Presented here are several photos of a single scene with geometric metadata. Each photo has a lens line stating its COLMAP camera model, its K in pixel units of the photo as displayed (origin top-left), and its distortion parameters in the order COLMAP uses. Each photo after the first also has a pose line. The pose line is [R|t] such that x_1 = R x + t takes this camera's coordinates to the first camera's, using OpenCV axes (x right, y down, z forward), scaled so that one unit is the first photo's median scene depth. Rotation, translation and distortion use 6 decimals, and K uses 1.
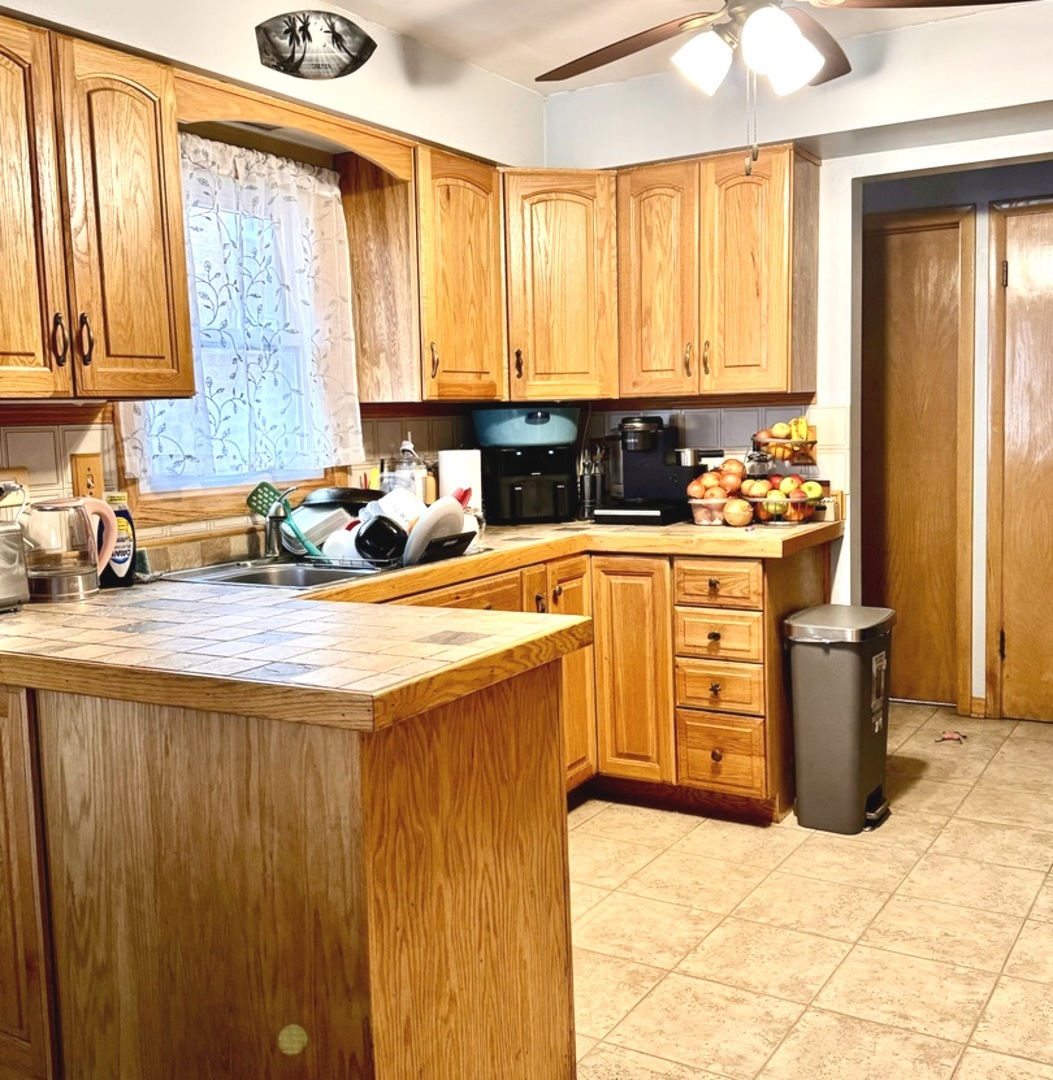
lens RADIAL K [[1167.1, 0, 531.0], [0, 1167.1, 535.5], [0, 0, 1]] dist [0.082328, 0.000000]
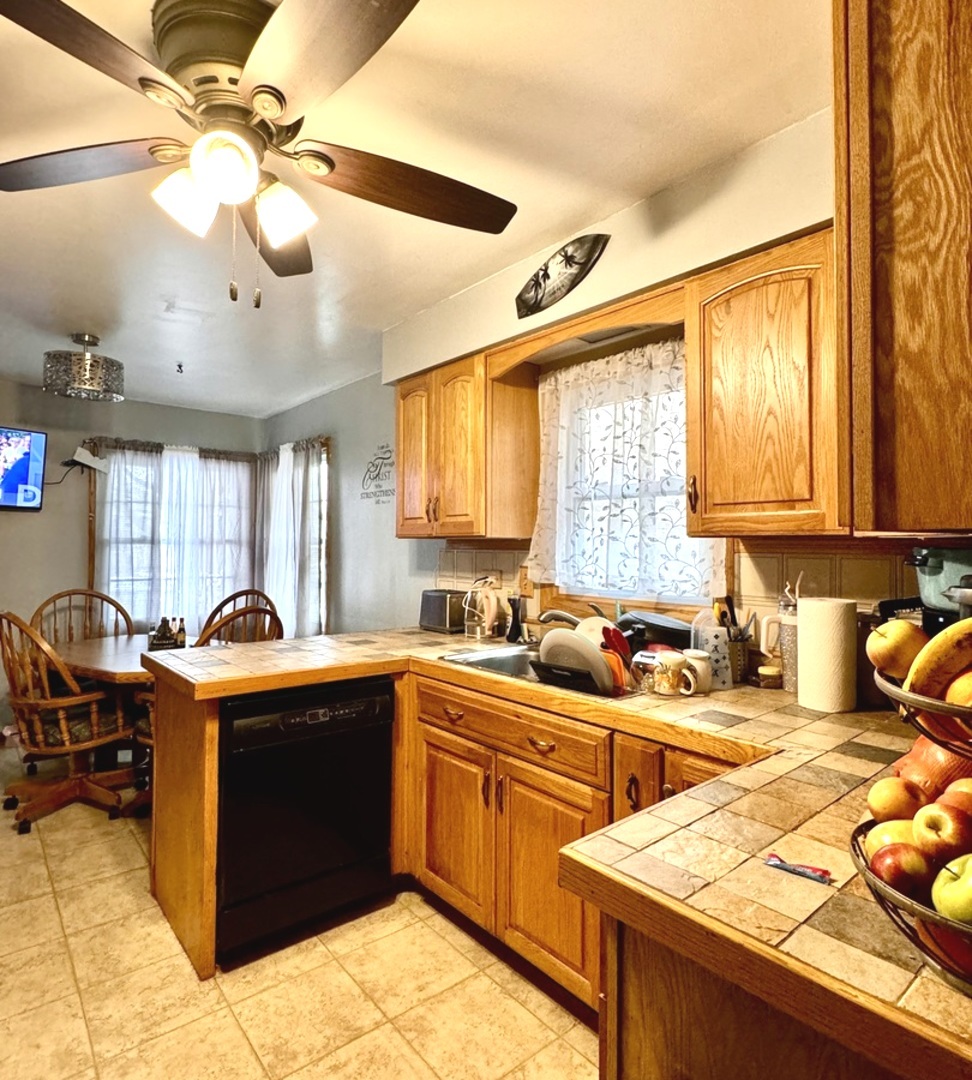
lens RADIAL K [[624.7, 0, 489.6], [0, 624.7, 538.4], [0, 0, 1]] dist [0.003908, -0.002124]
pose [[-0.318713, 0.018735, -0.947666, 0.492103], [-0.092696, 0.994396, 0.050834, -0.138906], [0.943308, 0.104046, -0.315190, 1.115996]]
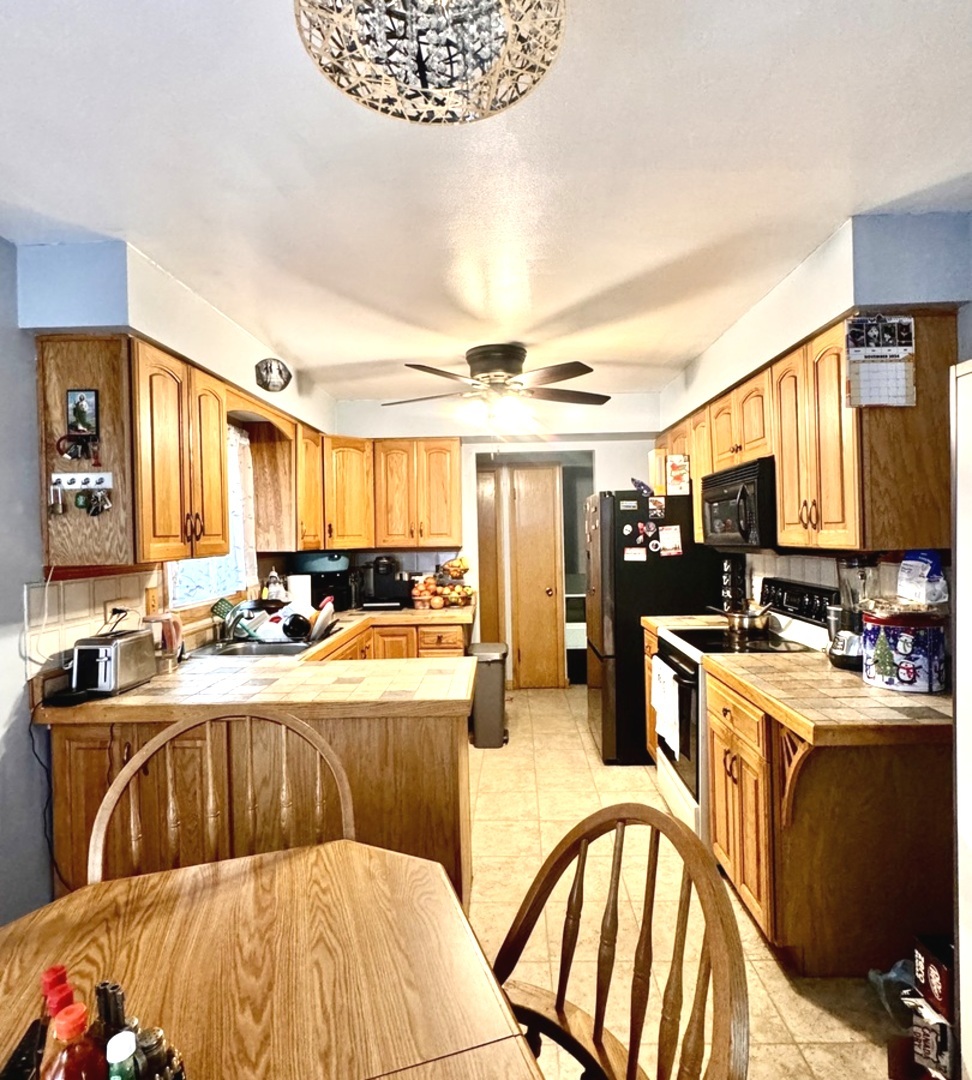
lens RADIAL K [[624.7, 0, 490.5], [0, 624.7, 542.0], [0, 0, 1]] dist [0.003908, -0.002124]
pose [[0.871514, 0.004231, 0.490352, -0.352746], [0.046132, 0.994821, -0.090575, -0.026305], [-0.488196, 0.101558, 0.866805, -0.043050]]
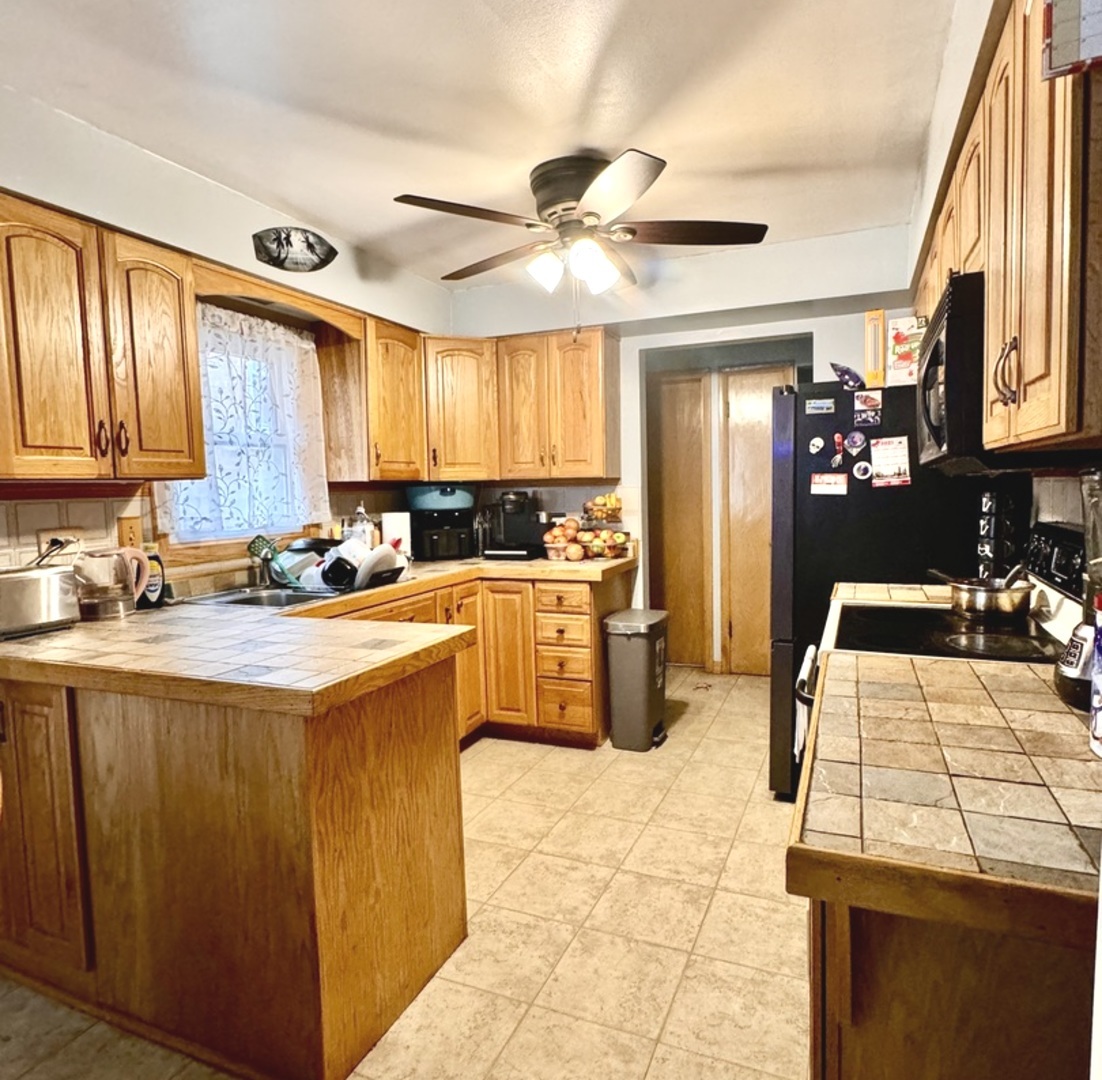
lens RADIAL K [[708.4, 0, 554.7], [0, 708.4, 543.4], [0, 0, 1]] dist [-0.005031, 0.004454]
pose [[0.990053, -0.005662, 0.140581, 0.017590], [0.009491, 0.999602, -0.026583, -0.007673], [-0.140374, 0.027653, 0.989712, 0.059059]]
